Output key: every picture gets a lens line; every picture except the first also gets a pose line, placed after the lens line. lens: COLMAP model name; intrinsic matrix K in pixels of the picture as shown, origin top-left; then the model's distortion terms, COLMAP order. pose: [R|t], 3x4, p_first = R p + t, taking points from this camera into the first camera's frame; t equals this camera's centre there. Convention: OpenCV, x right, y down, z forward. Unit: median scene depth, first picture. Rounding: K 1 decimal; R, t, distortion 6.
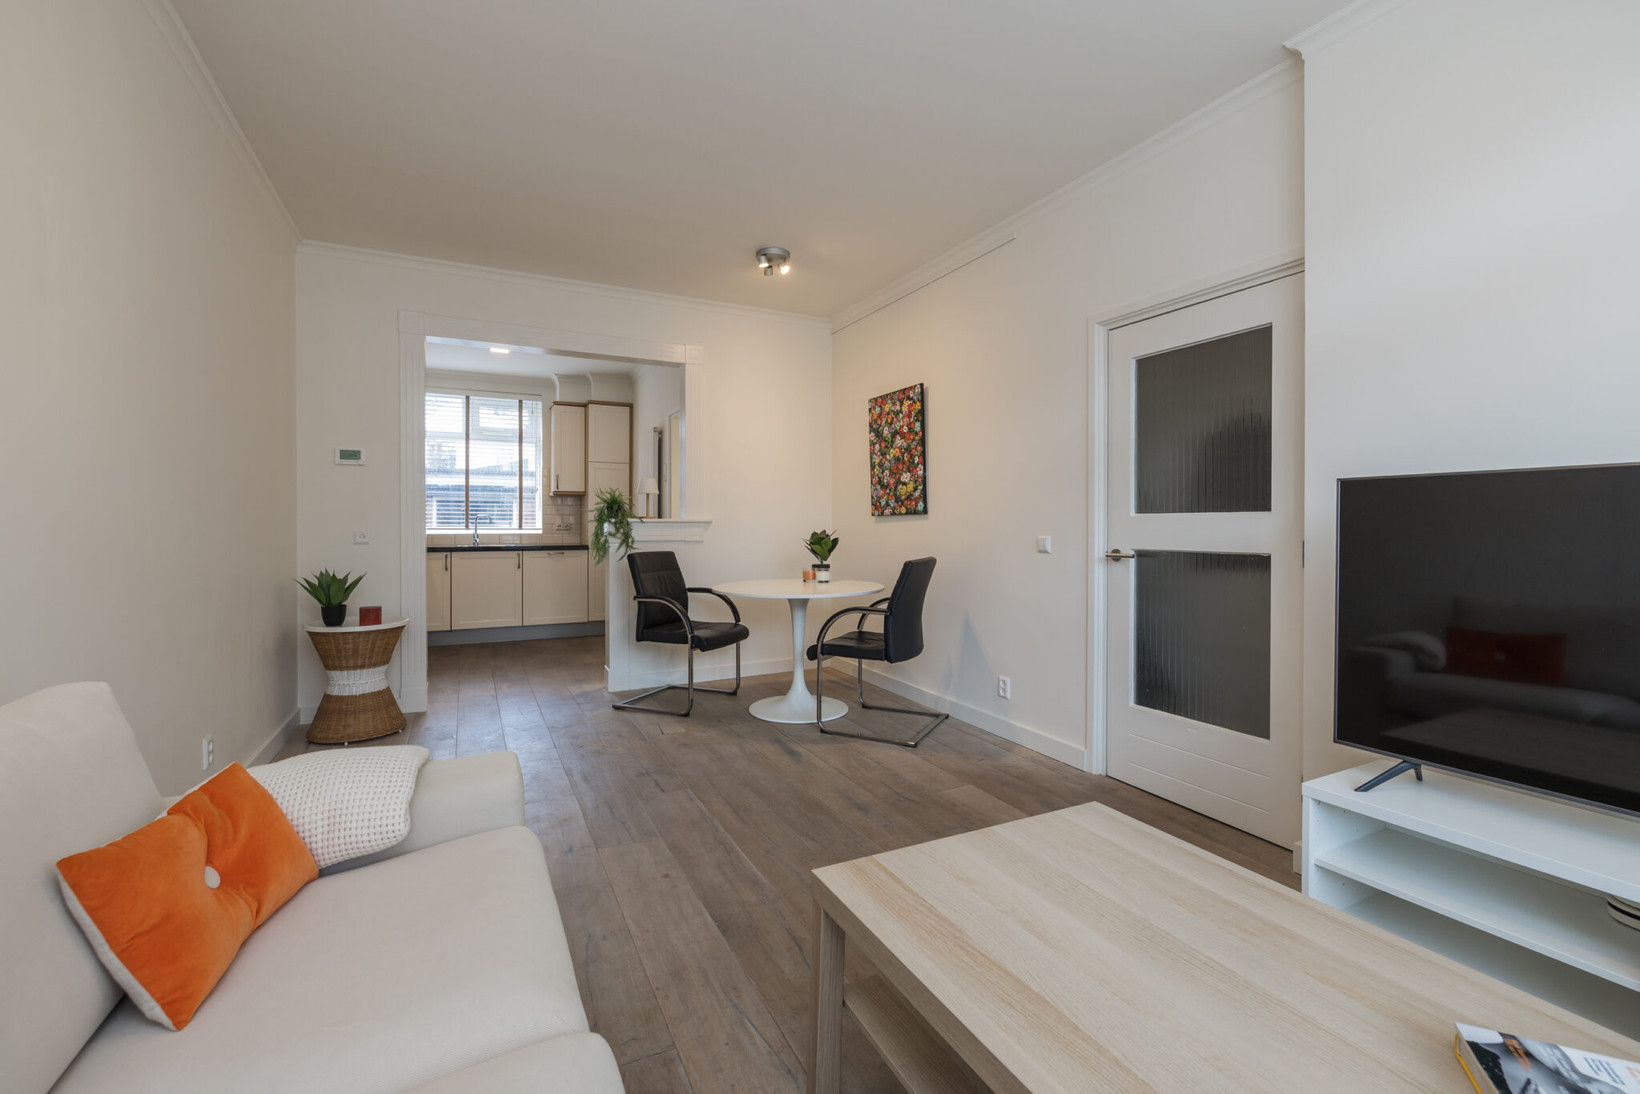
lens RADIAL K [[691.0, 0, 815.1], [0, 691.0, 527.1], [0, 0, 1]] dist [-0.001081, -0.000217]
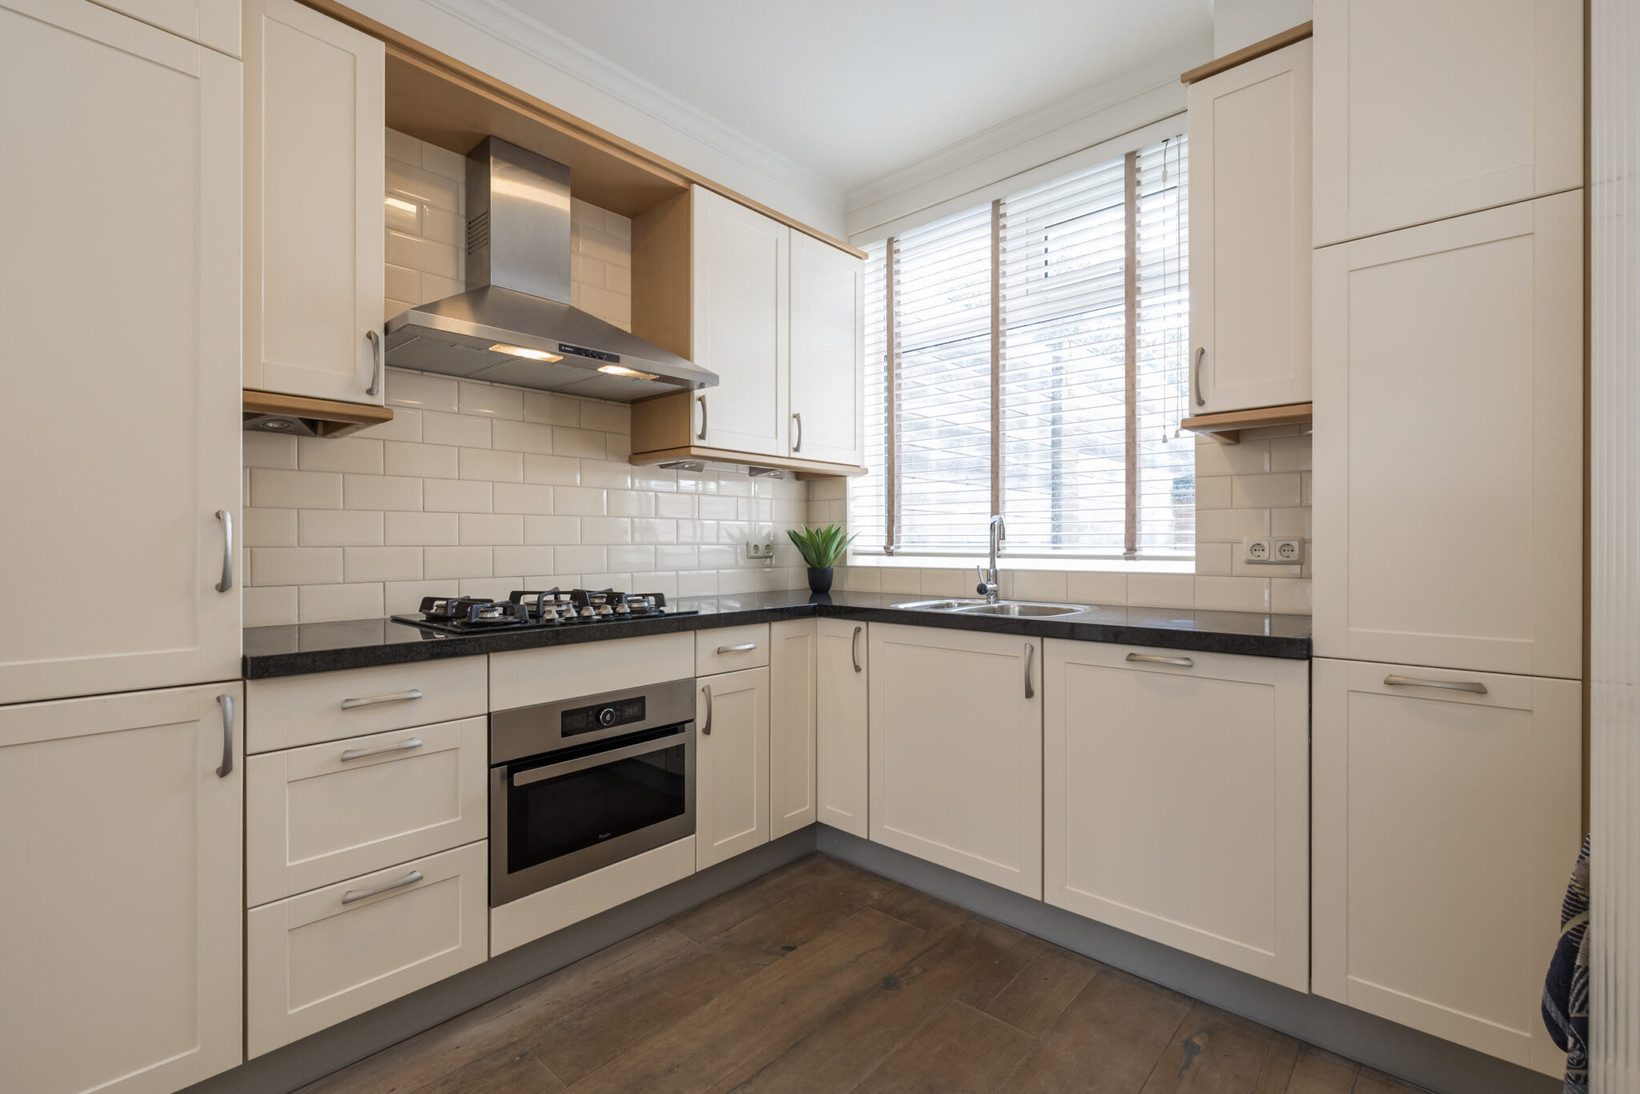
lens RADIAL K [[717.6, 0, 815.9], [0, 717.6, 544.8], [0, 0, 1]] dist [0.005019, -0.000376]
pose [[0.359094, -0.000315, -0.933301, -0.285100], [0.000804, 1.000000, -0.000028, -0.005406], [0.933301, -0.000740, 0.359094, 1.266508]]
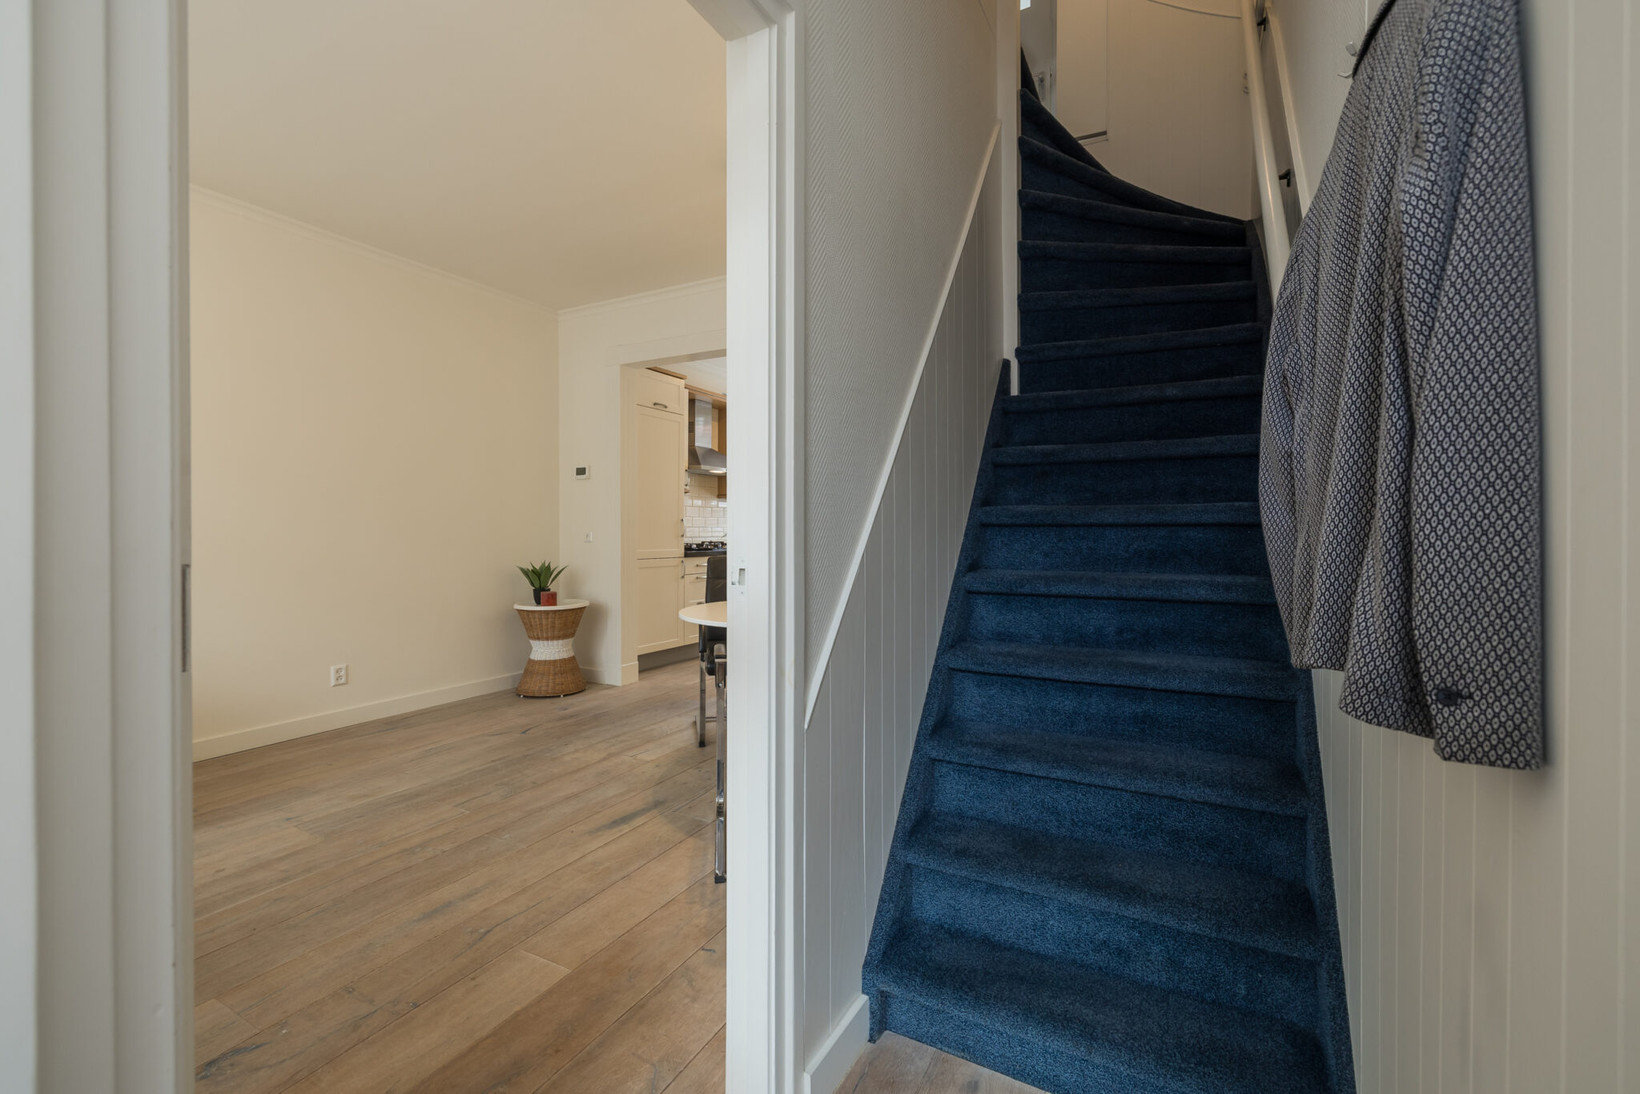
lens RADIAL K [[691.0, 0, 820.0], [0, 691.0, 536.8], [0, 0, 1]] dist [-0.001081, -0.000217]
pose [[0.577228, 0.009138, -0.816532, 0.572290], [-0.004358, 0.999958, 0.008110, 0.002735], [0.816572, -0.001123, 0.577243, 0.586138]]
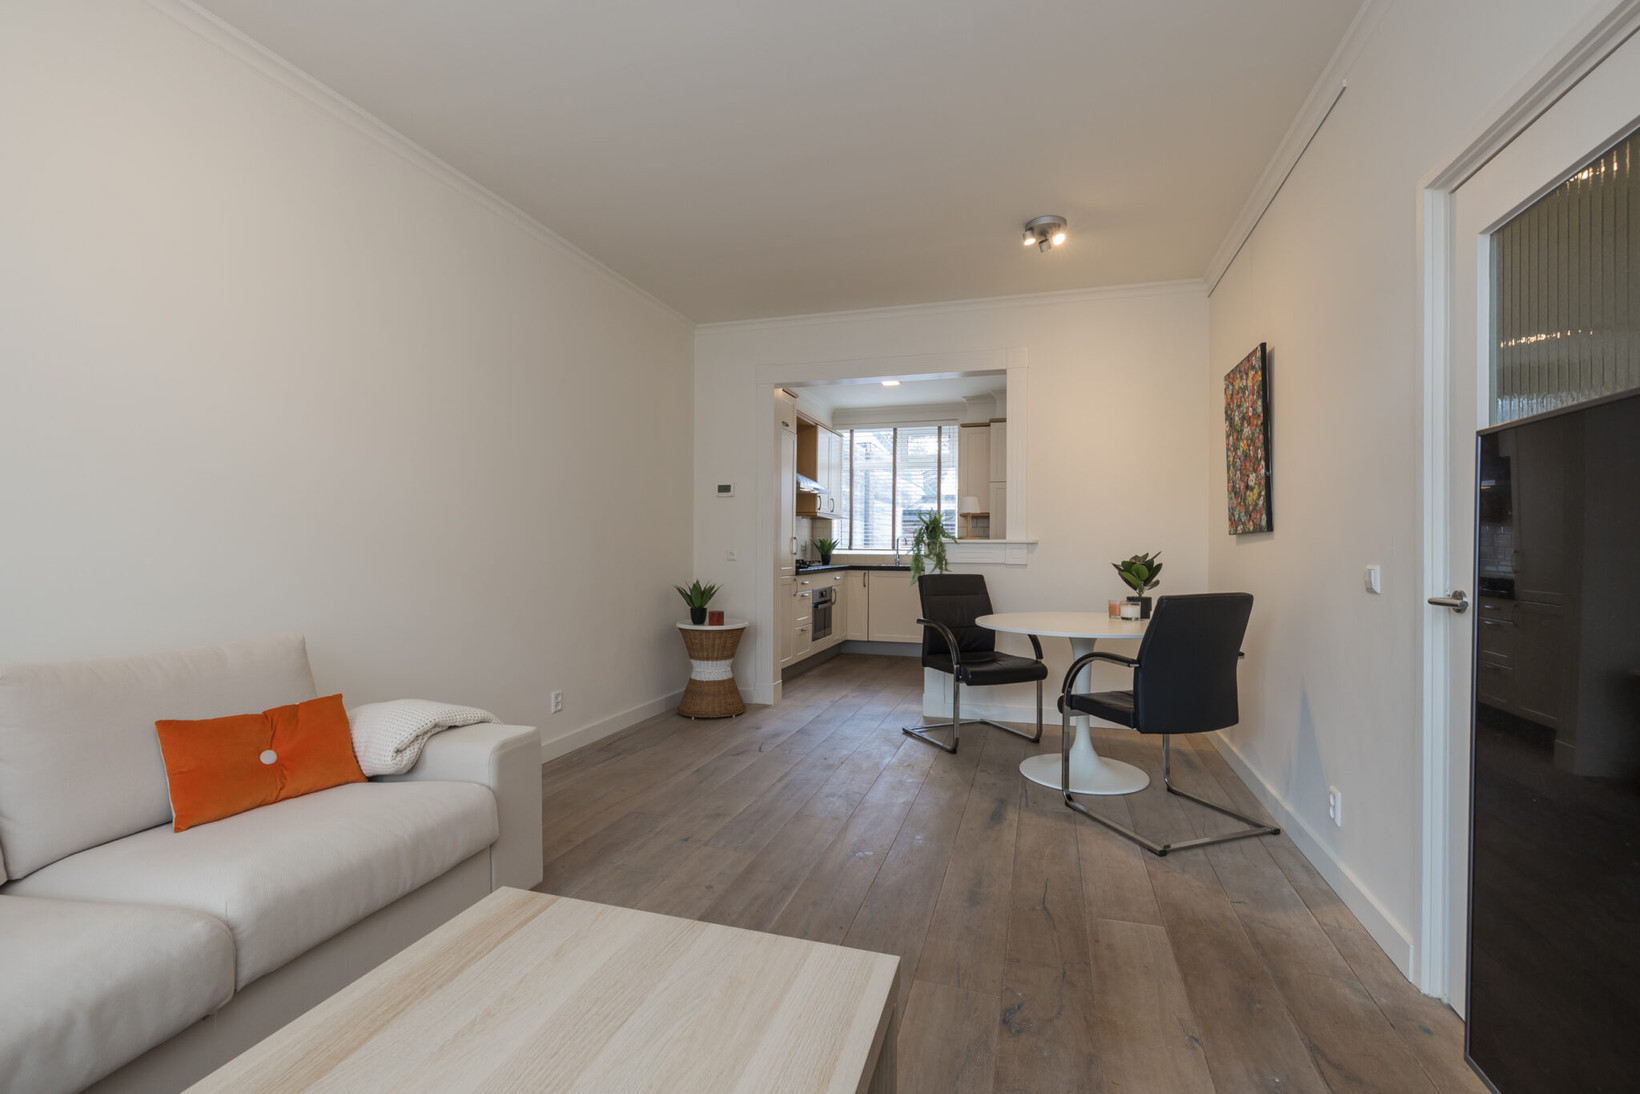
lens RADIAL K [[717.6, 0, 830.9], [0, 717.6, 542.2], [0, 0, 1]] dist [0.005019, -0.000376]
pose [[0.727688, -0.000305, -0.685909, 0.332647], [-0.007433, 0.999938, -0.008330, 0.001246], [0.685869, 0.011160, 0.727640, 0.177799]]
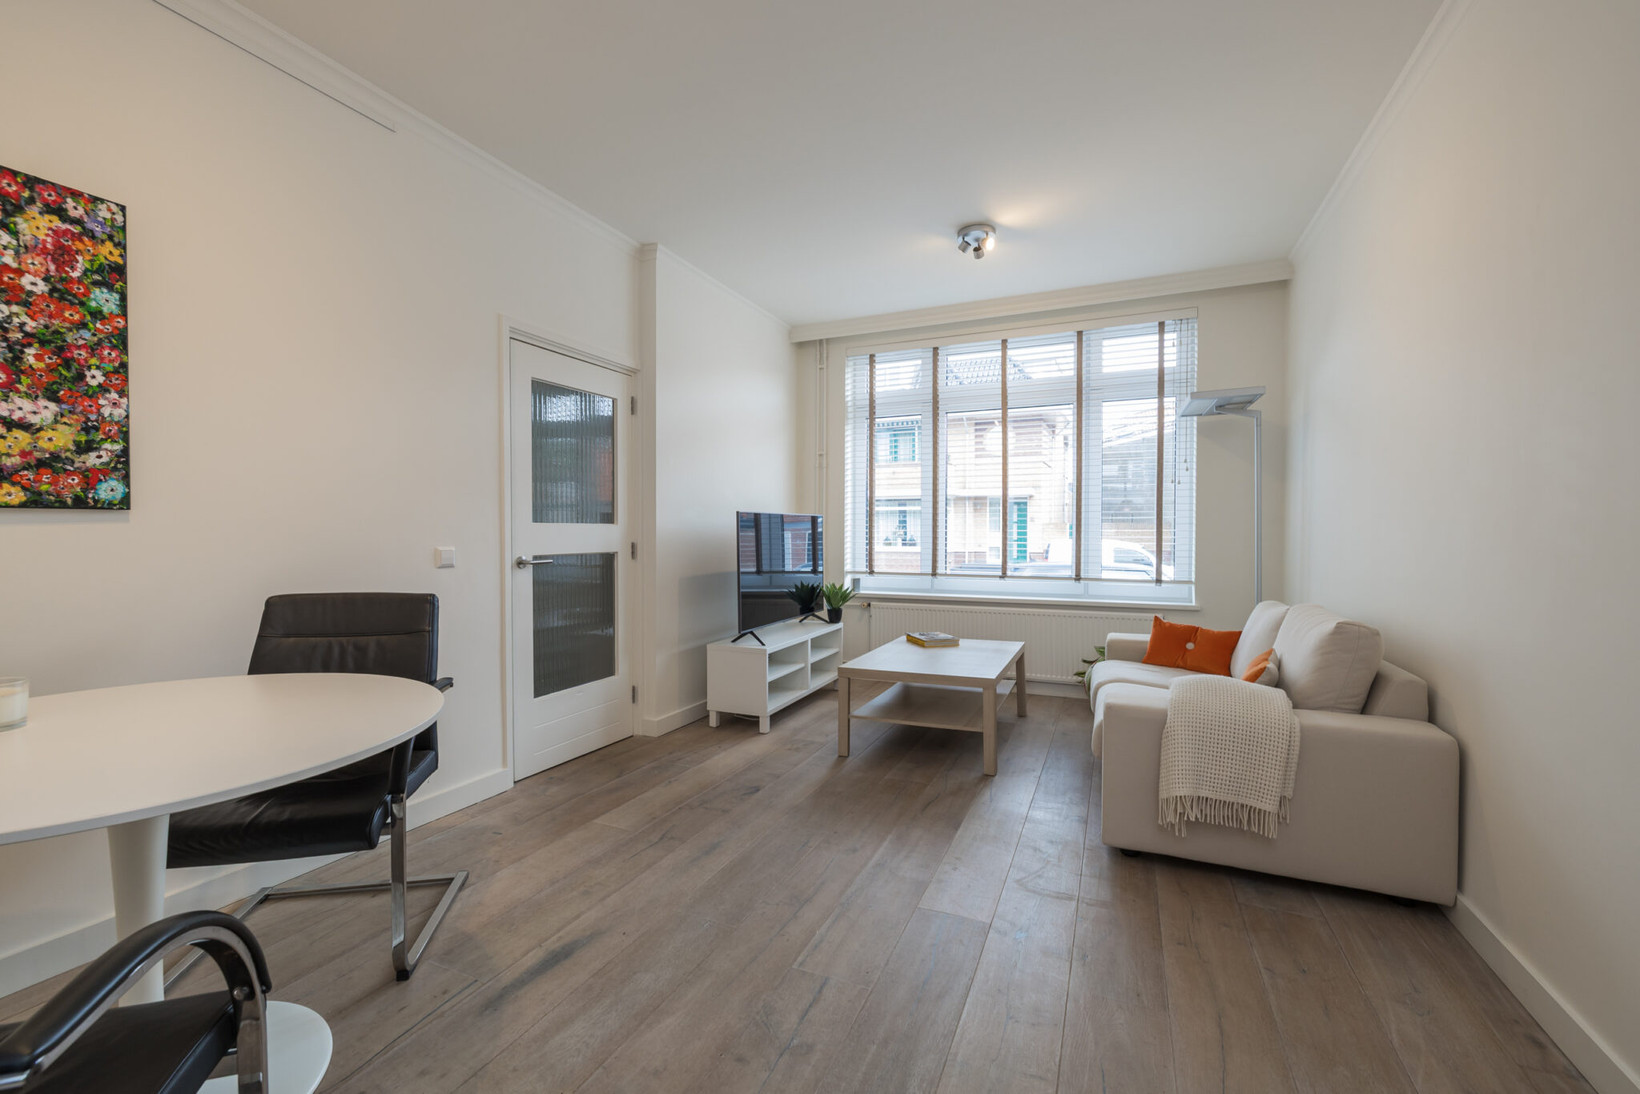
lens RADIAL K [[691.0, 0, 817.5], [0, 691.0, 547.2], [0, 0, 1]] dist [-0.001081, -0.000217]
pose [[-0.638094, -0.017727, 0.769755, -0.456103], [0.001448, 0.999706, 0.024222, -0.005027], [-0.769957, 0.016570, -0.637880, 0.941494]]
